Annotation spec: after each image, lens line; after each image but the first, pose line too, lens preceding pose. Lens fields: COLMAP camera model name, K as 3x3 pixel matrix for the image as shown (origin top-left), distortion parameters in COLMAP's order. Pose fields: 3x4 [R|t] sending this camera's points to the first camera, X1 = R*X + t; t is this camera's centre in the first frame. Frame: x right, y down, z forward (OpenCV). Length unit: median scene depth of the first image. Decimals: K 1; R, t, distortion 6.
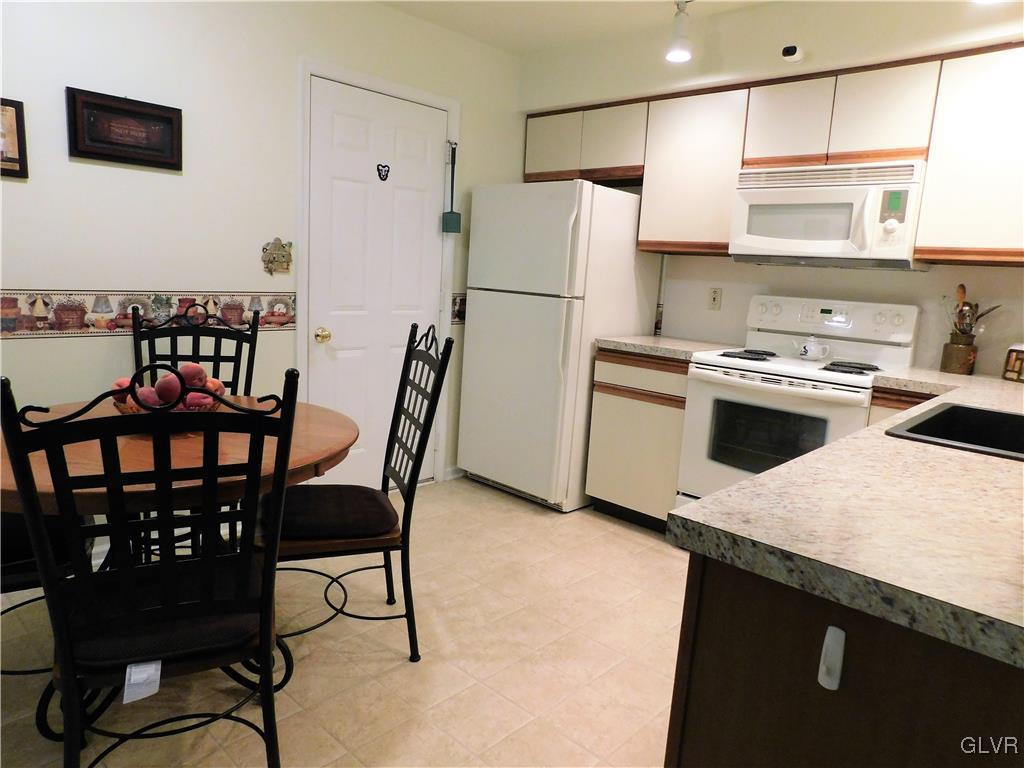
lens RADIAL K [[678.5, 0, 510.0], [0, 678.5, 394.0], [0, 0, 1]] dist [-0.069773, 0.055464]
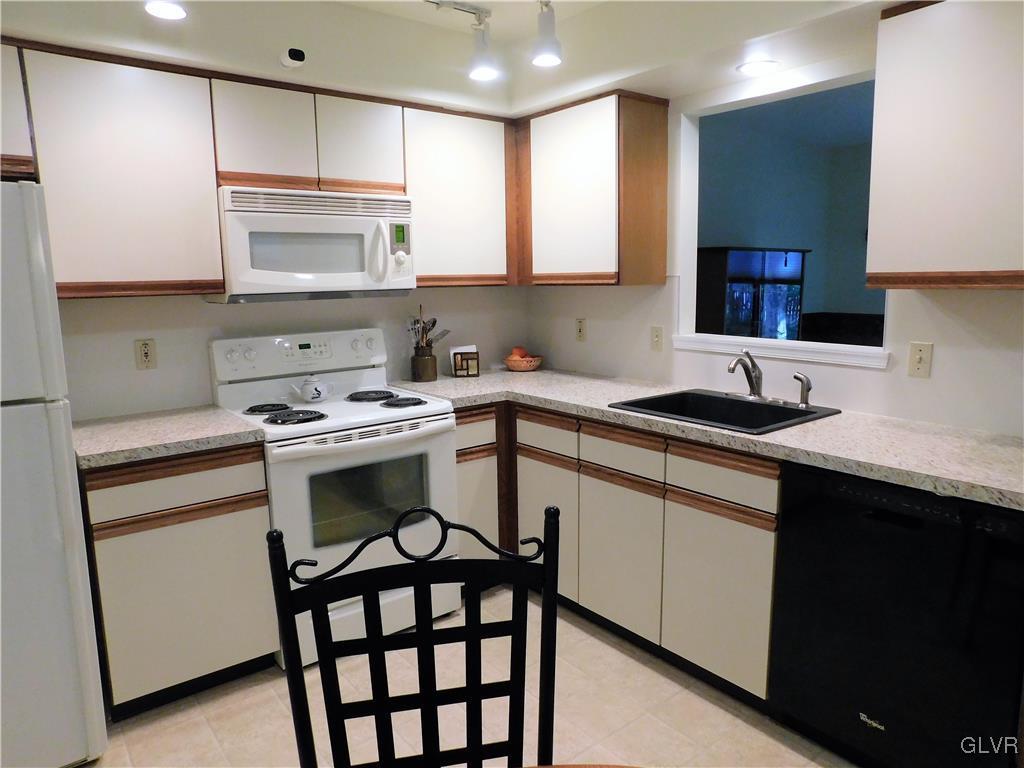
lens RADIAL K [[678.5, 0, 511.2], [0, 678.5, 386.5], [0, 0, 1]] dist [-0.069773, 0.055464]
pose [[0.138890, -0.216449, 0.966364, -0.616670], [0.203472, 0.961240, 0.186057, -0.290047], [-0.969179, 0.170787, 0.177547, 0.897247]]
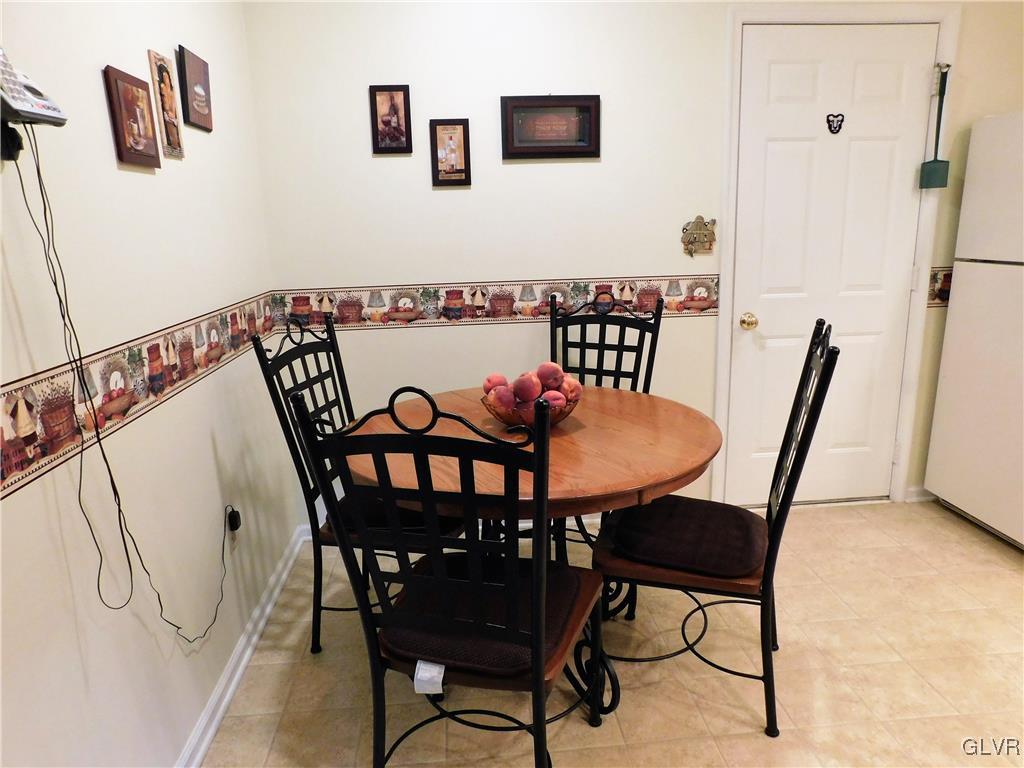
lens RADIAL K [[678.5, 0, 506.6], [0, 678.5, 391.3], [0, 0, 1]] dist [-0.069773, 0.055464]
pose [[0.741886, 0.084603, -0.665167, 0.081448], [-0.052076, 0.996282, 0.068636, -0.039051], [0.668501, -0.016281, 0.743533, 0.124467]]
